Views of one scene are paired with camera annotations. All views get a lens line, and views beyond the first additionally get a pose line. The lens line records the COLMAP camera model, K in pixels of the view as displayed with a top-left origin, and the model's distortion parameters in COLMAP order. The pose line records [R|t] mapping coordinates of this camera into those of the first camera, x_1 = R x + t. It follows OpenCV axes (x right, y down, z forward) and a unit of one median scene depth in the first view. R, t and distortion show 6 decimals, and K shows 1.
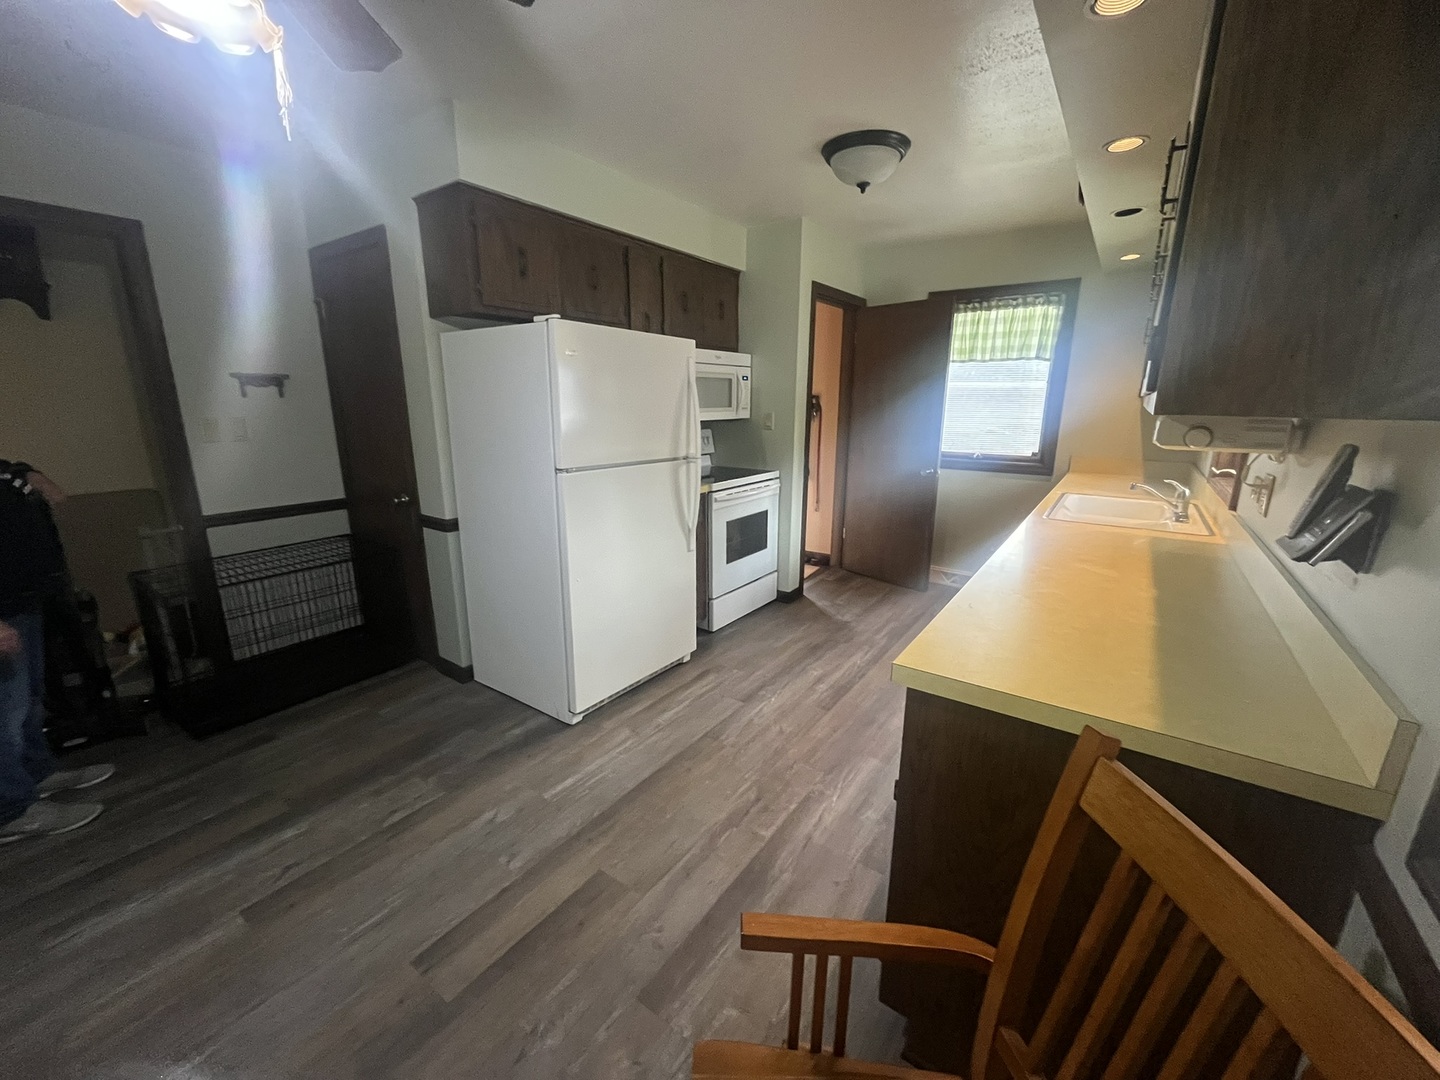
lens RADIAL K [[579.7, 0, 719.6], [0, 579.7, 544.1], [0, 0, 1]] dist [-0.000594, -0.001318]
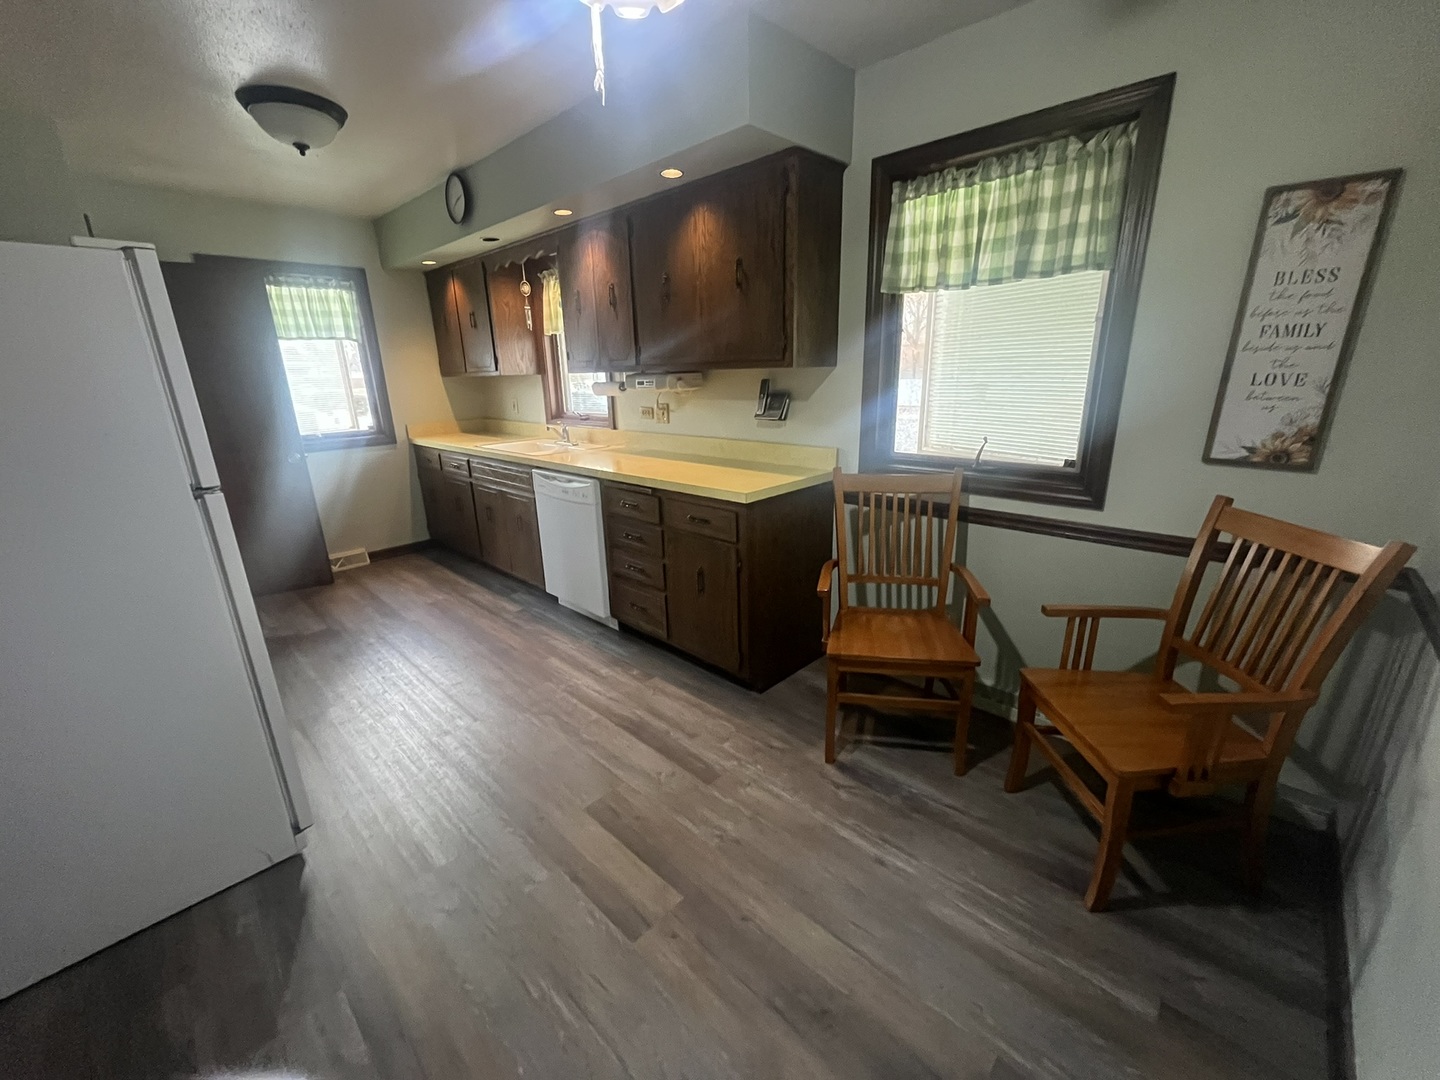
lens RADIAL K [[579.7, 0, 727.1], [0, 579.7, 541.1], [0, 0, 1]] dist [-0.000594, -0.001318]
pose [[0.147050, -0.292173, 0.944993, -0.884067], [0.274827, 0.929829, 0.244719, -0.076633], [-0.950182, 0.223724, 0.217028, 0.342831]]
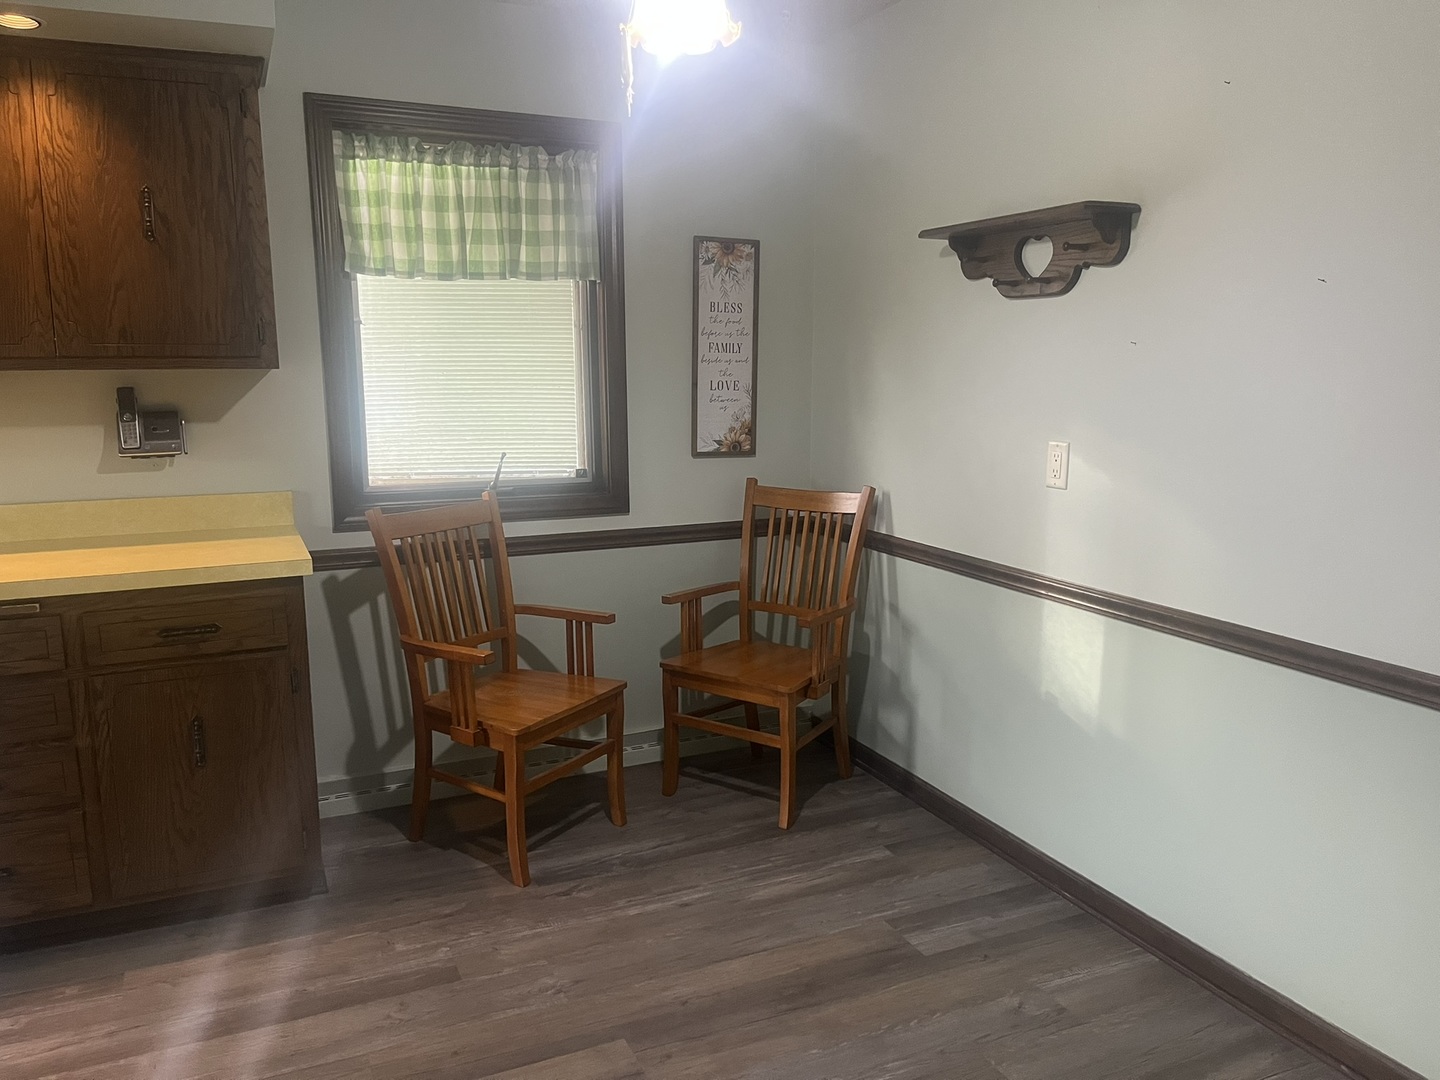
lens RADIAL K [[1072.6, 0, 715.1], [0, 1072.6, 542.6], [0, 0, 1]] dist [0.027910, -0.003984]
pose [[-0.858431, -0.093690, 0.504300, -0.892389], [0.124793, 0.915487, 0.382506, -0.334118], [-0.497517, 0.391288, -0.774190, 1.265142]]
